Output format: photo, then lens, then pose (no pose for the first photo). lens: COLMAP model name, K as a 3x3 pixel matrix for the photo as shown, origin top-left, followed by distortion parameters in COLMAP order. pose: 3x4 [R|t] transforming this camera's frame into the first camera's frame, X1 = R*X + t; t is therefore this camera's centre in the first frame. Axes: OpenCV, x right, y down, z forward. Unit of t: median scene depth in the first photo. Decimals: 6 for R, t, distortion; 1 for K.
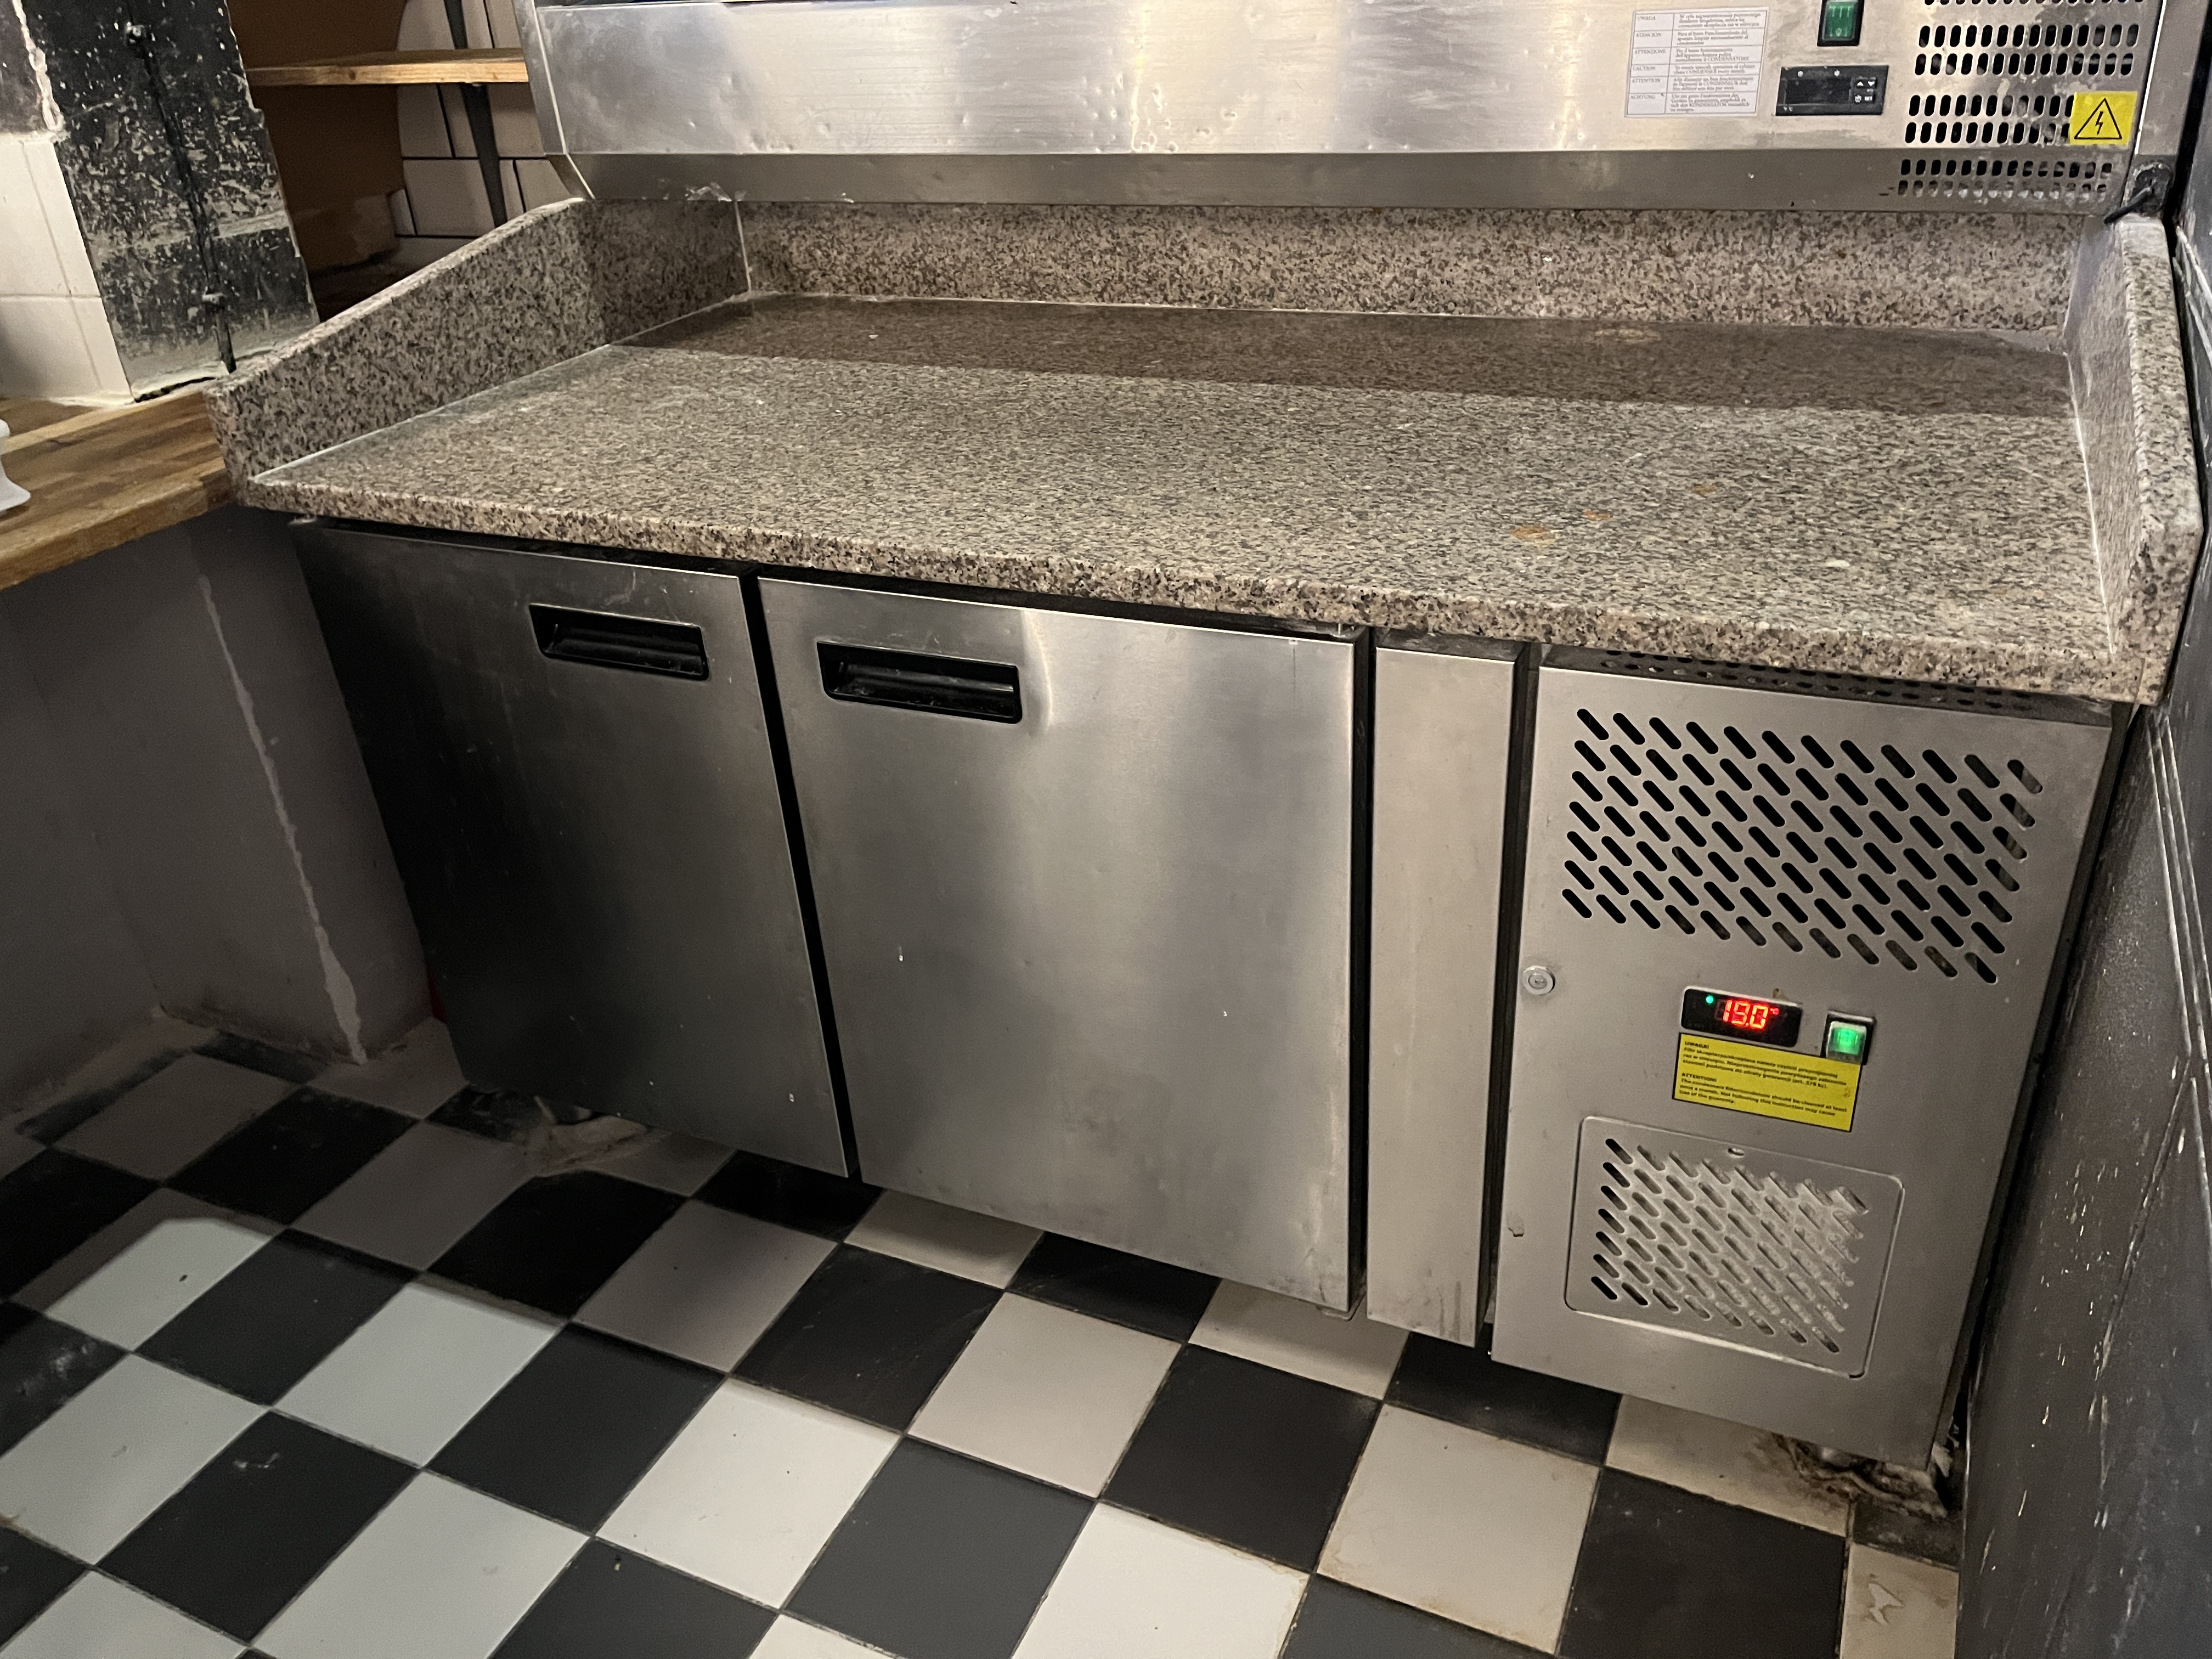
lens RADIAL K [[1678.1, 0, 1109.5], [0, 1678.1, 838.5], [0, 0, 1]] dist [0.065148, -0.091740]
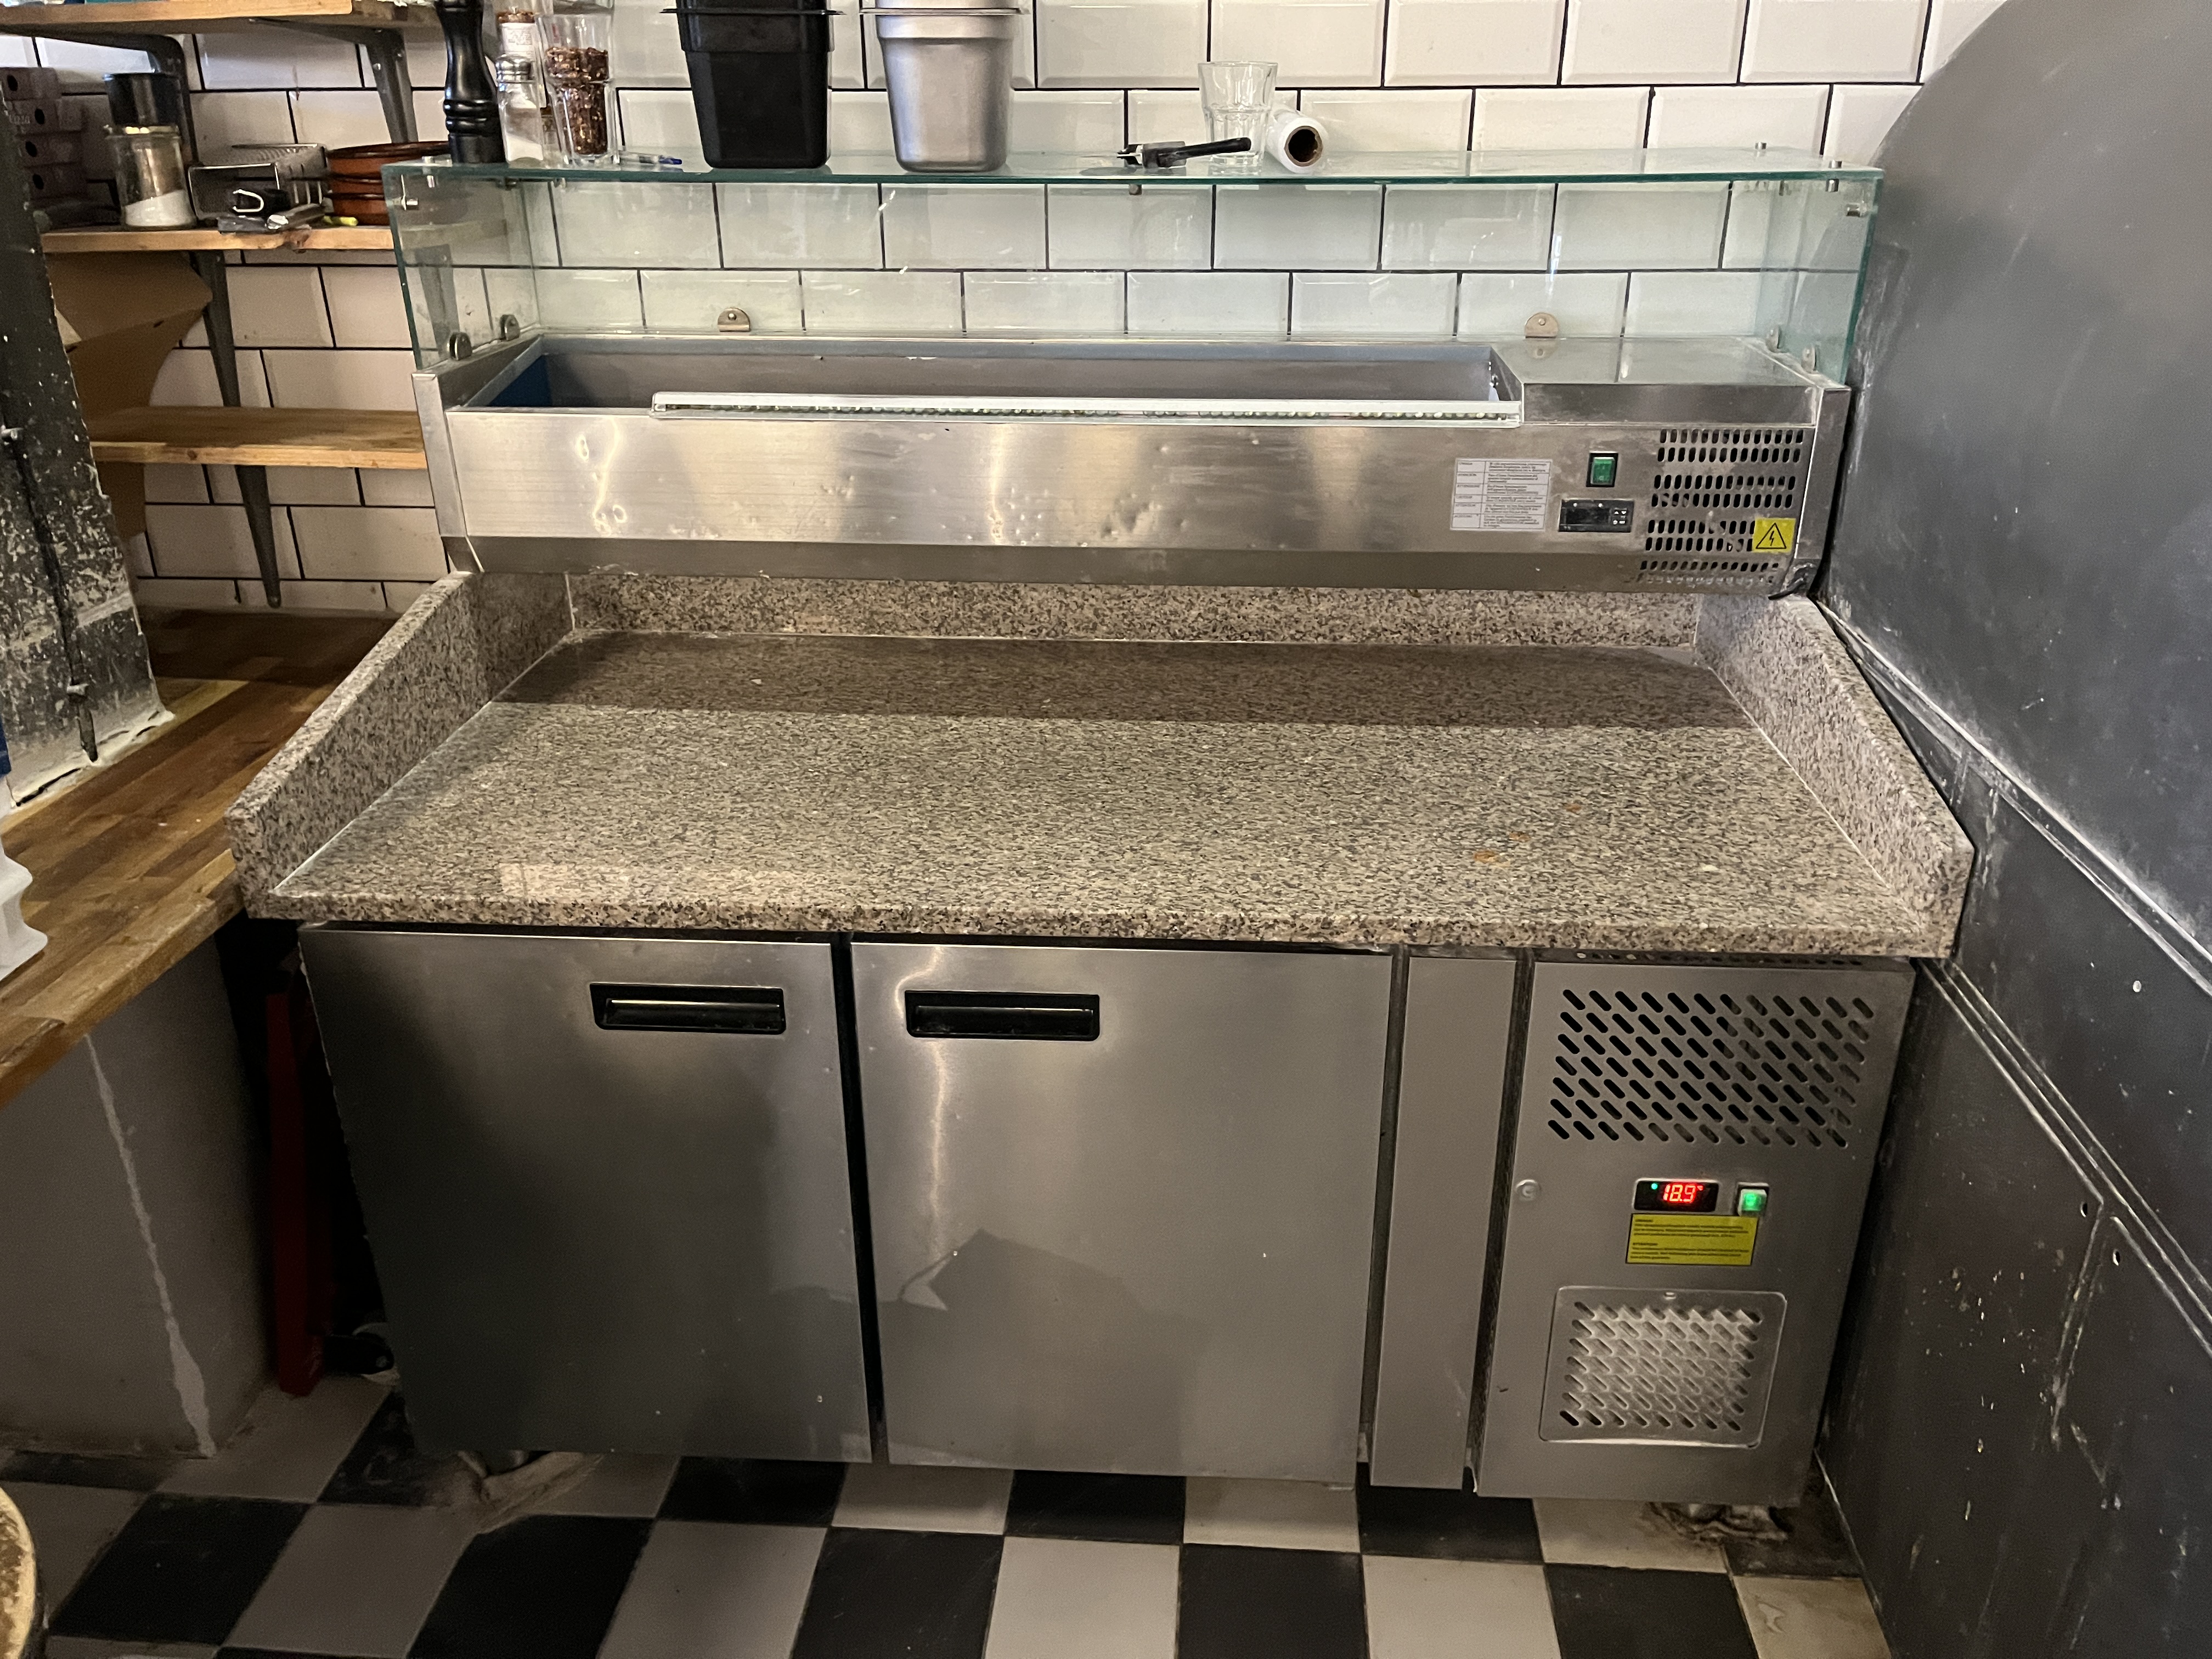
lens RADIAL K [[1678.1, 0, 1121.3], [0, 1678.1, 841.7], [0, 0, 1]] dist [0.065148, -0.091740]
pose [[0.933258, -0.094251, 0.346622, -0.404065], [0.125580, 0.989680, -0.069009, -0.114720], [-0.336541, 0.107932, 0.935463, -0.128534]]
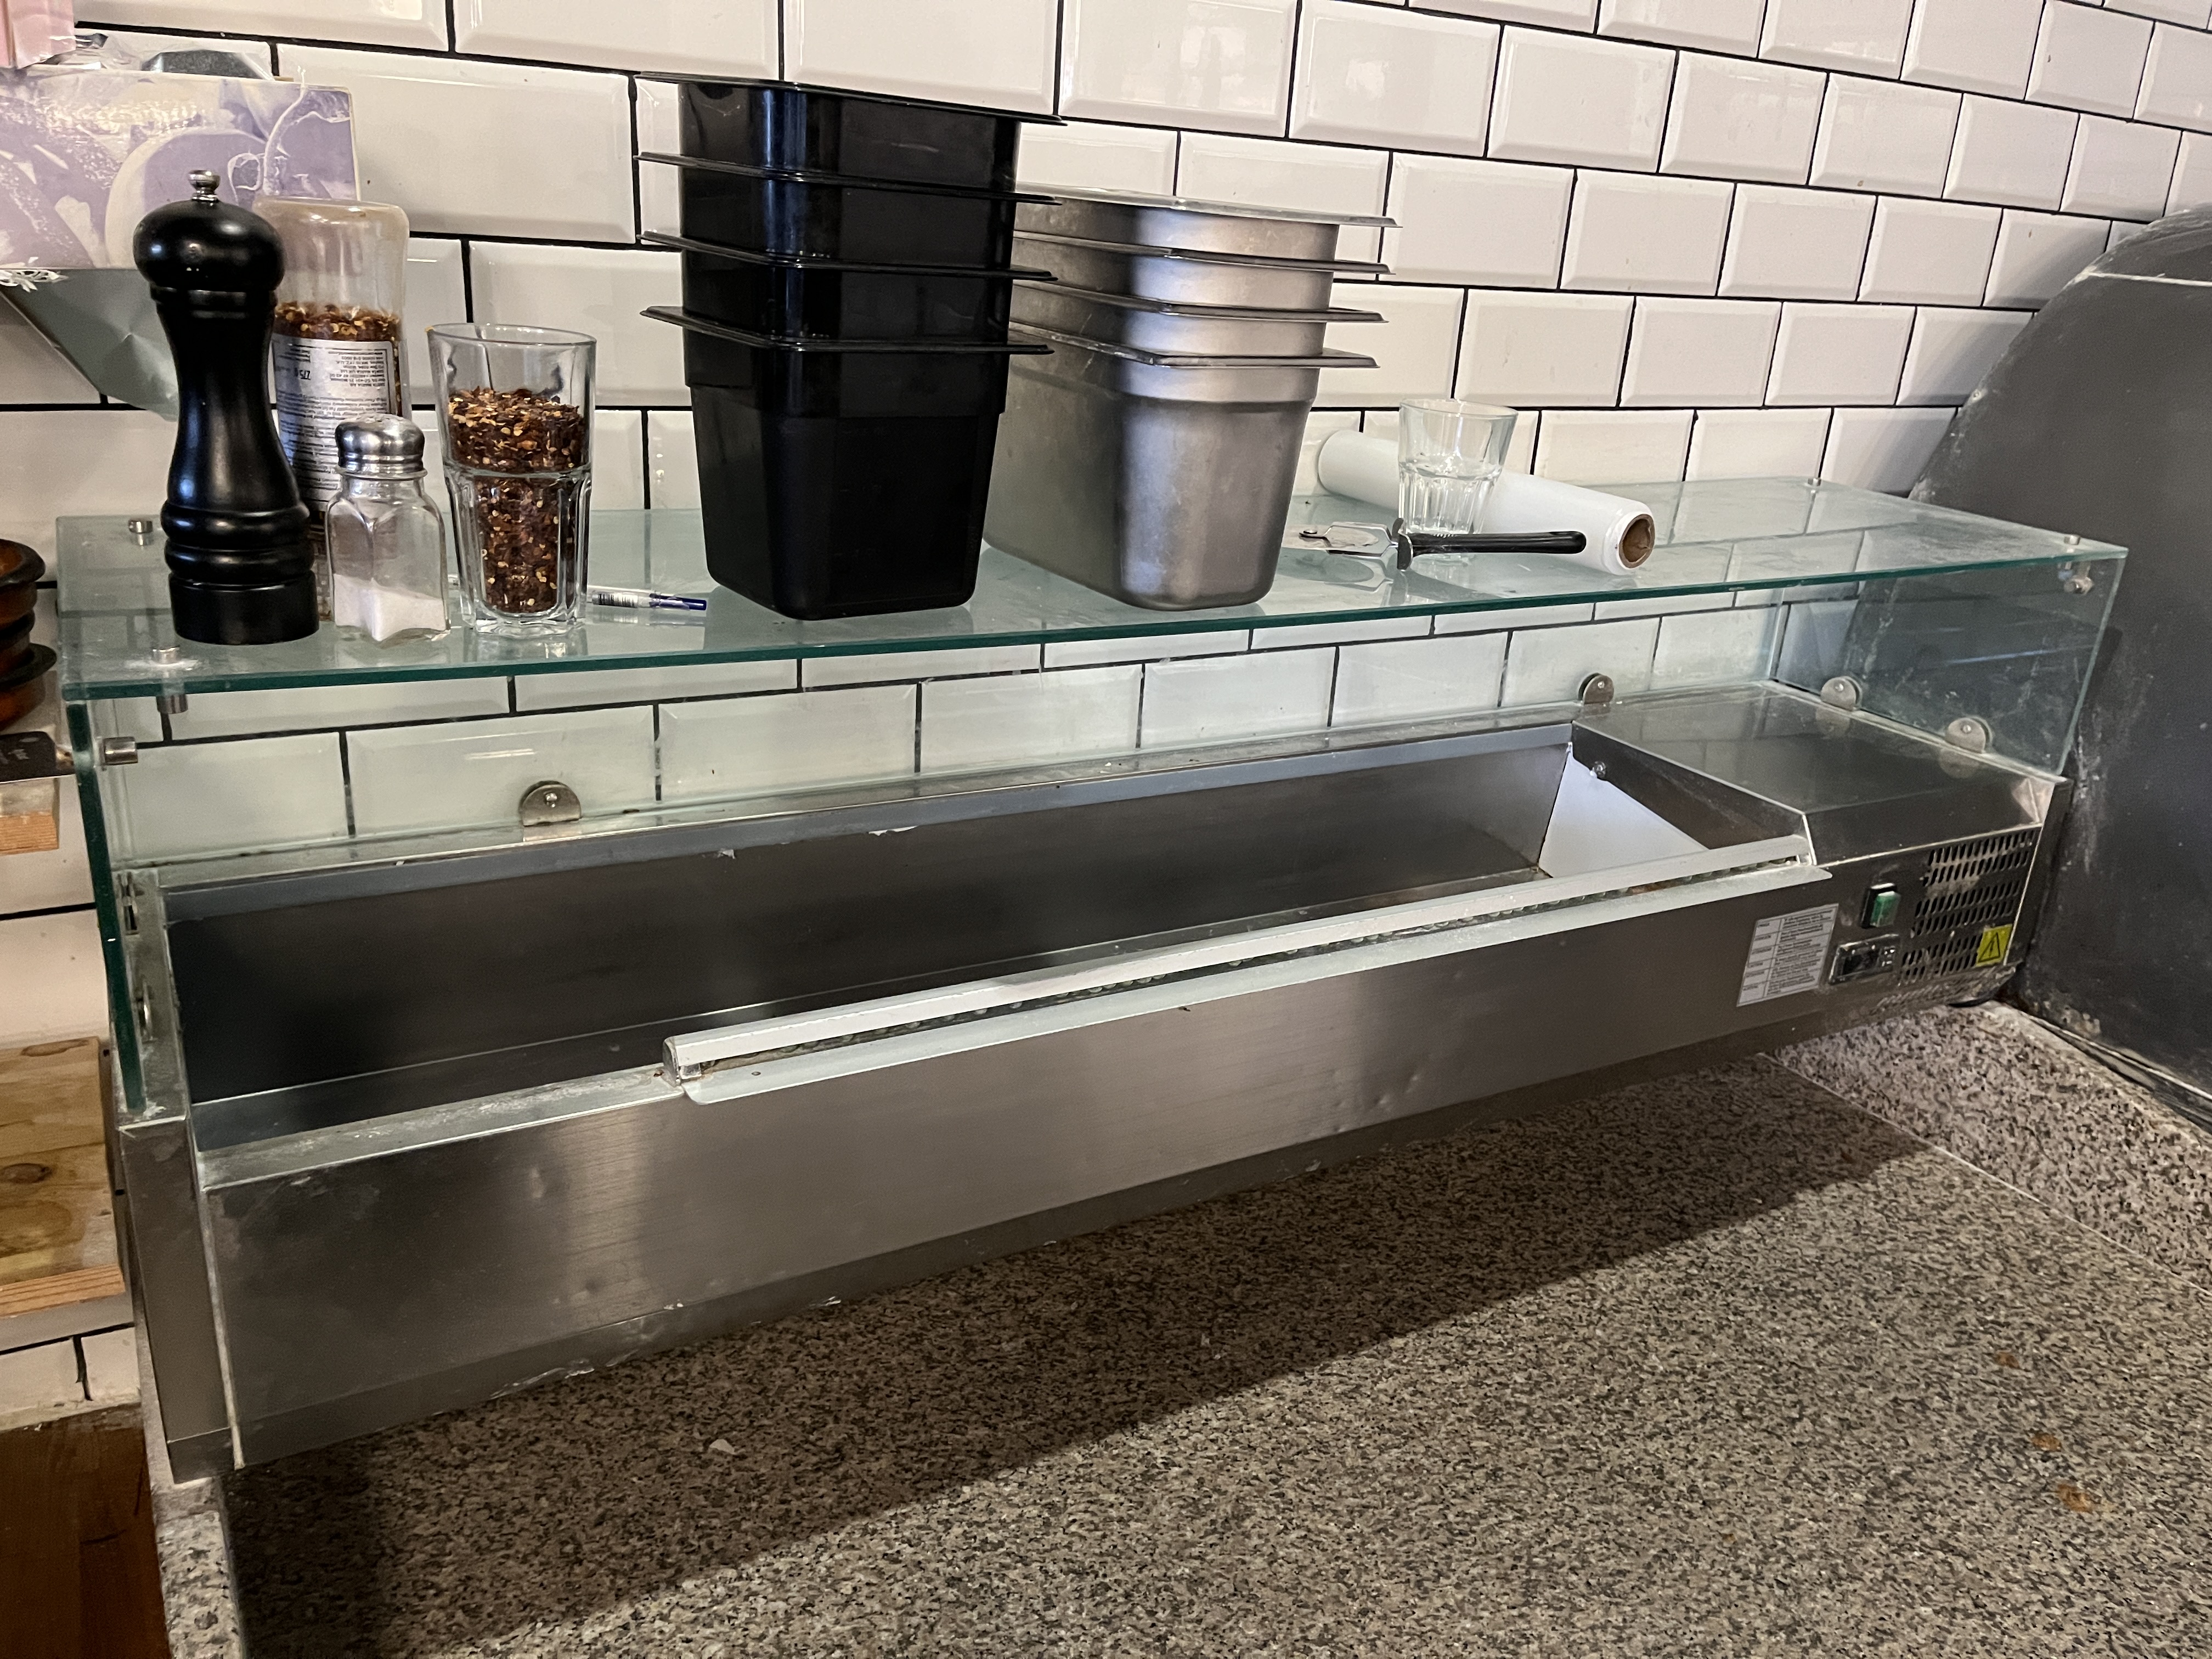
lens RADIAL K [[1678.1, 0, 1118.1], [0, 1678.1, 852.1], [0, 0, 1]] dist [0.065148, -0.091740]
pose [[0.571228, -0.199154, 0.796264, -0.655604], [0.310543, 0.950442, 0.014936, -0.609368], [-0.759777, 0.238742, 0.604765, 0.615158]]
